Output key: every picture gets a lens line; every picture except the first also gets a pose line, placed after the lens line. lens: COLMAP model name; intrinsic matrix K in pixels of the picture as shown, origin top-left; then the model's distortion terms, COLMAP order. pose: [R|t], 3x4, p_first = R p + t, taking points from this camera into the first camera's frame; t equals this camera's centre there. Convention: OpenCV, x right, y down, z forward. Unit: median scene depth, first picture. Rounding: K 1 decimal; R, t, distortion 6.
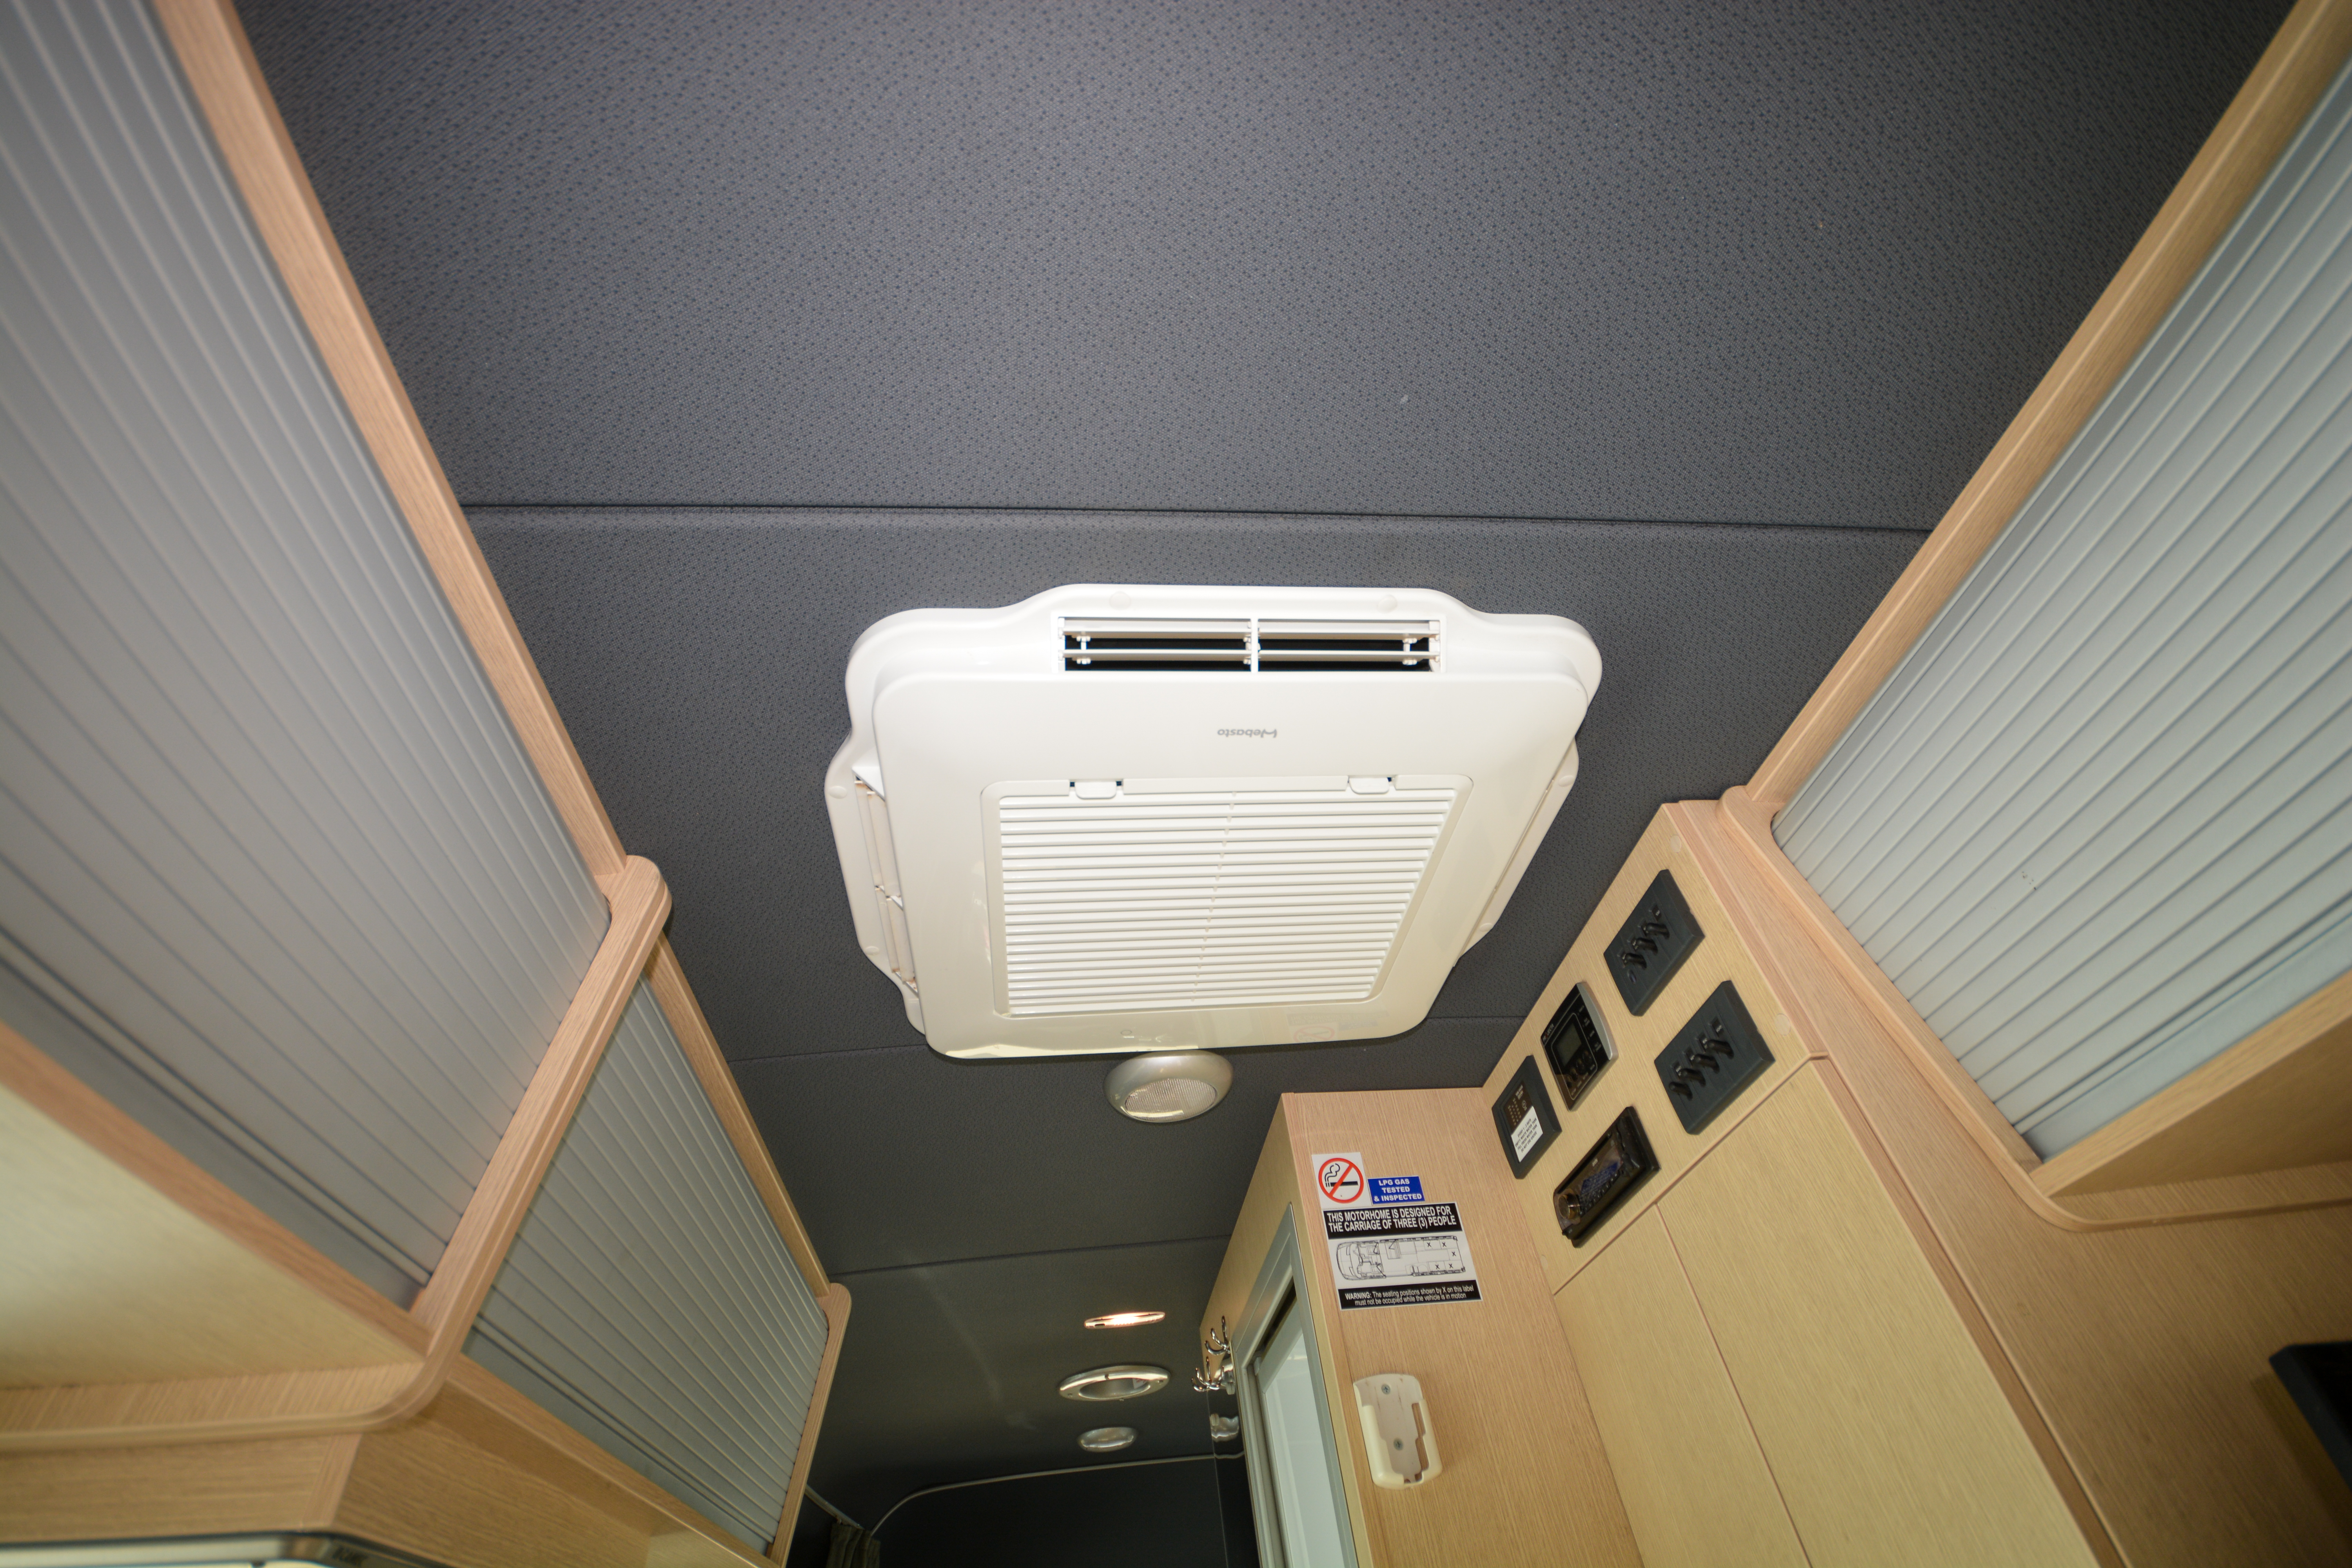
lens RADIAL K [[1030.0, 0, 1165.2], [0, 1030.0, 795.2], [0, 0, 1]] dist [0.007598, -0.012944]
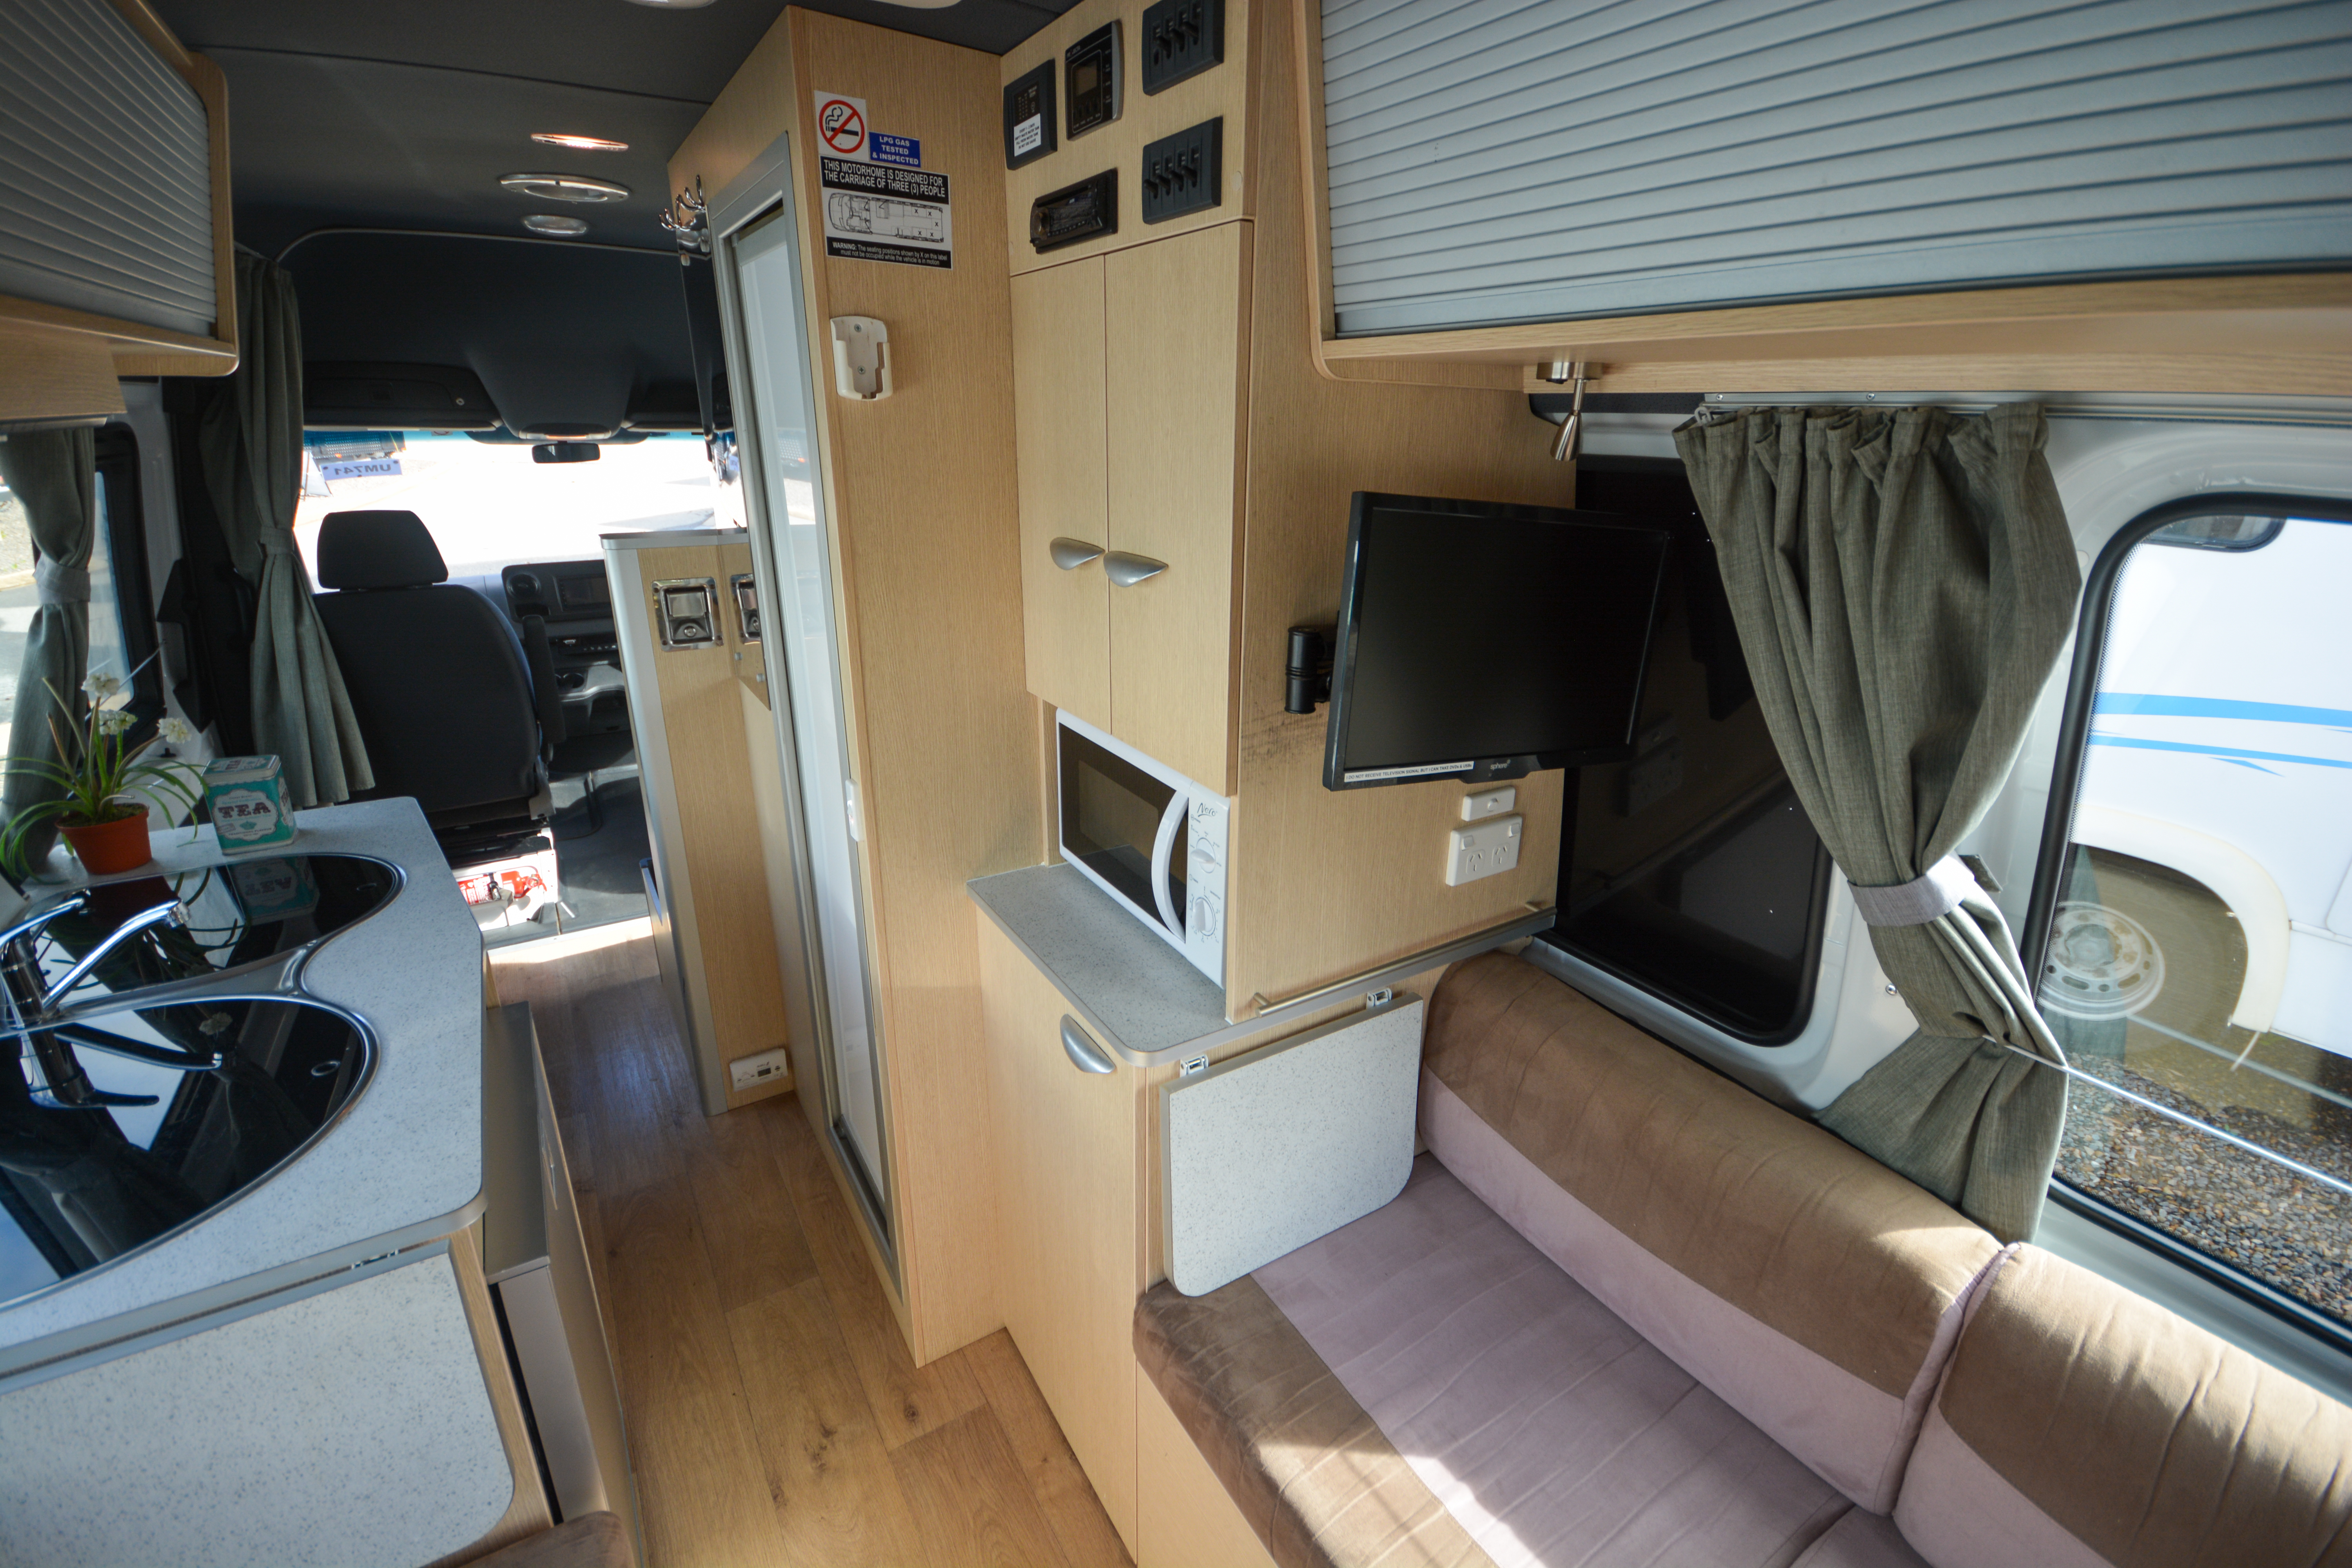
lens RADIAL K [[1029.6, 0, 1177.4], [0, 1029.6, 794.5], [0, 0, 1]] dist [0.013504, -0.017965]
pose [[0.880333, -0.047567, 0.471966, -0.056458], [-0.391594, 0.488645, 0.779667, -0.257176], [-0.267710, -0.871185, 0.411543, -0.088516]]
